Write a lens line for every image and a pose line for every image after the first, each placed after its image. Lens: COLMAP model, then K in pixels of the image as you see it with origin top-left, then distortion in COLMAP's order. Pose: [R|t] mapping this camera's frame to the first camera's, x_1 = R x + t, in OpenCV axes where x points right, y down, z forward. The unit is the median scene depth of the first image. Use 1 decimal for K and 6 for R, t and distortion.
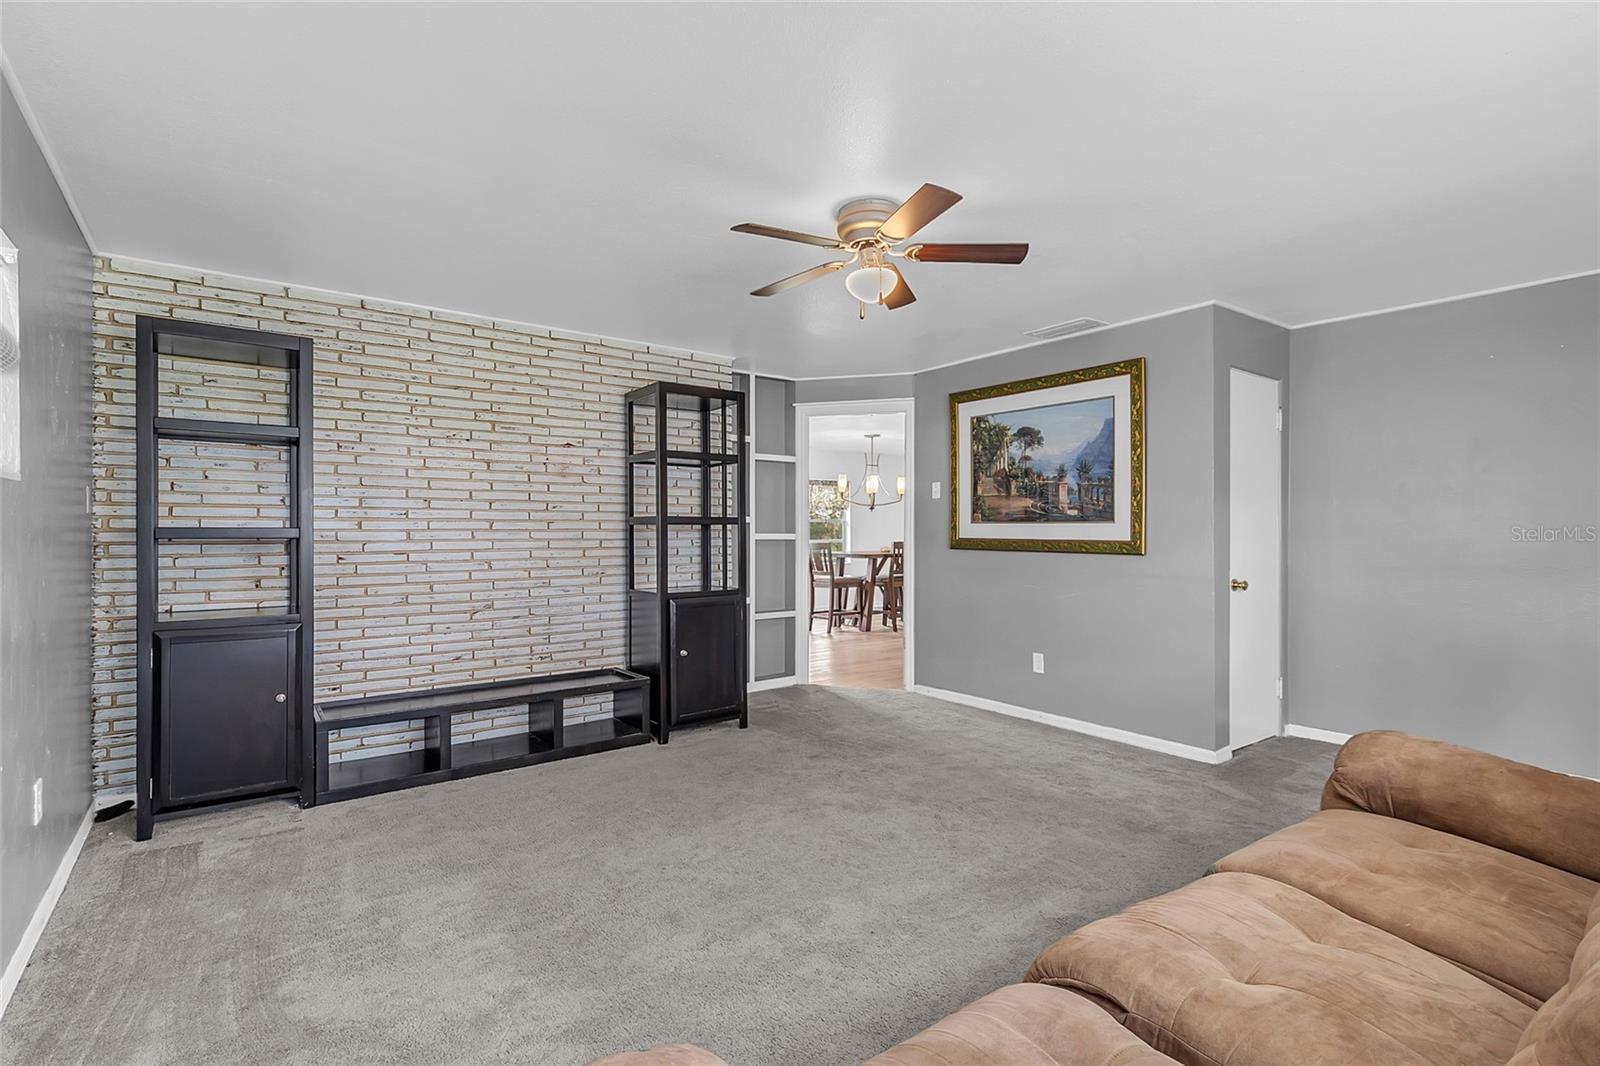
lens RADIAL K [[762.3, 0, 796.3], [0, 762.3, 525.0], [0, 0, 1]] dist [0.000290, 0.000030]
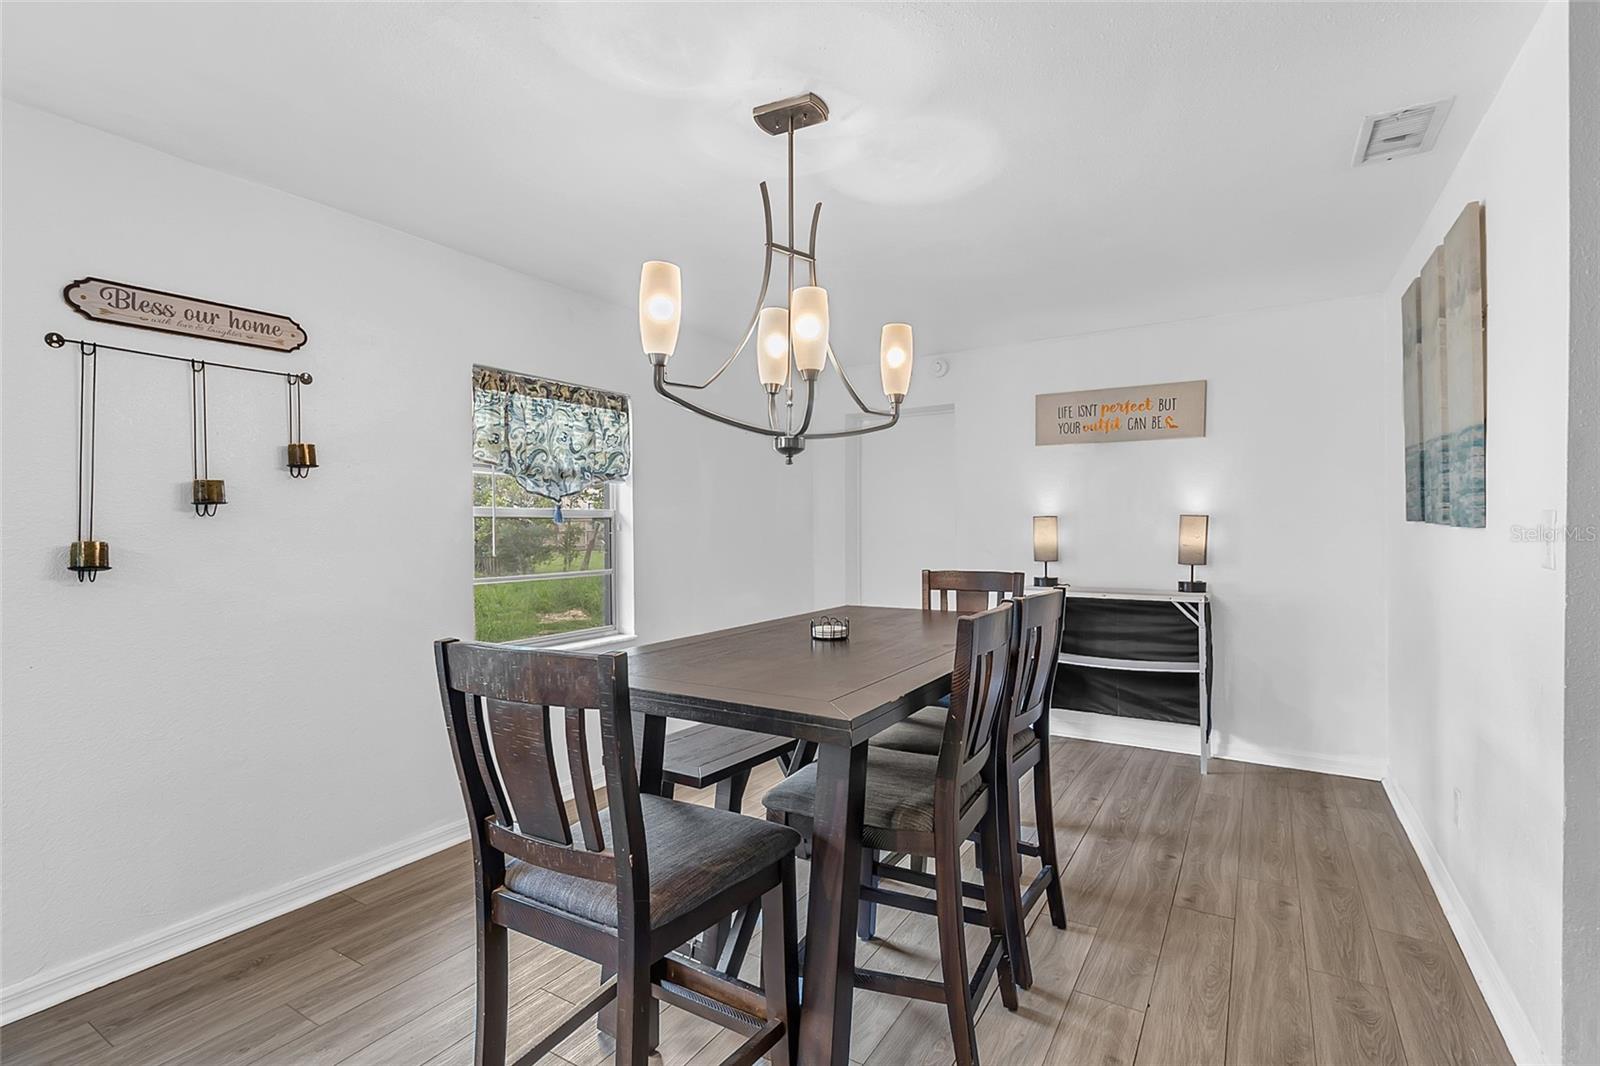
lens RADIAL K [[762.3, 0, 796.3], [0, 762.3, 525.0], [0, 0, 1]] dist [0.000290, 0.000030]
pose [[0.936450, -0.006203, 0.350747, 0.021880], [0.004908, 0.999977, 0.004580, -0.001080], [-0.350768, -0.002567, 0.936459, 0.732066]]
